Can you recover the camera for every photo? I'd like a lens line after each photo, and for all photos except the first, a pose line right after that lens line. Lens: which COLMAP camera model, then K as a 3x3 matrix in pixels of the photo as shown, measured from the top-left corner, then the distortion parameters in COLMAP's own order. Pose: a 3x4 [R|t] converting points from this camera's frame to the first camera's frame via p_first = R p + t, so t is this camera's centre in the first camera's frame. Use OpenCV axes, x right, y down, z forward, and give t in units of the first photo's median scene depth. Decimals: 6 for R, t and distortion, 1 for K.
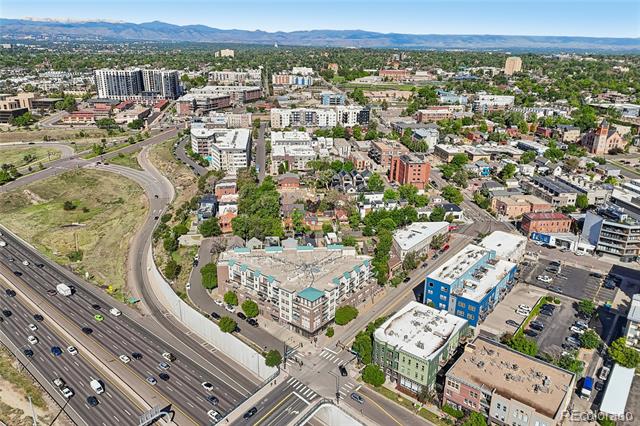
lens RADIAL K [[459.1, 0, 320.0], [0, 459.1, 213.0], [0, 0, 1]] dist [0.092593, -0.114729]
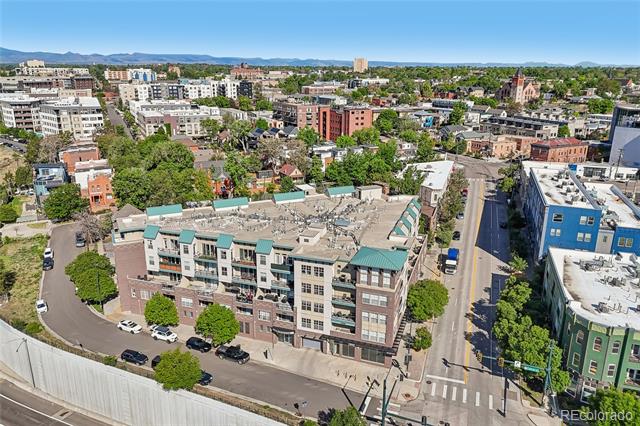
lens RADIAL K [[459.1, 0, 320.0], [0, 459.1, 213.0], [0, 0, 1]] dist [0.092593, -0.114729]
pose [[0.940840, -0.103240, 0.322741, -0.177879], [0.117808, 0.992699, -0.025882, 0.117894], [-0.317713, 0.062372, 0.946133, 0.516042]]
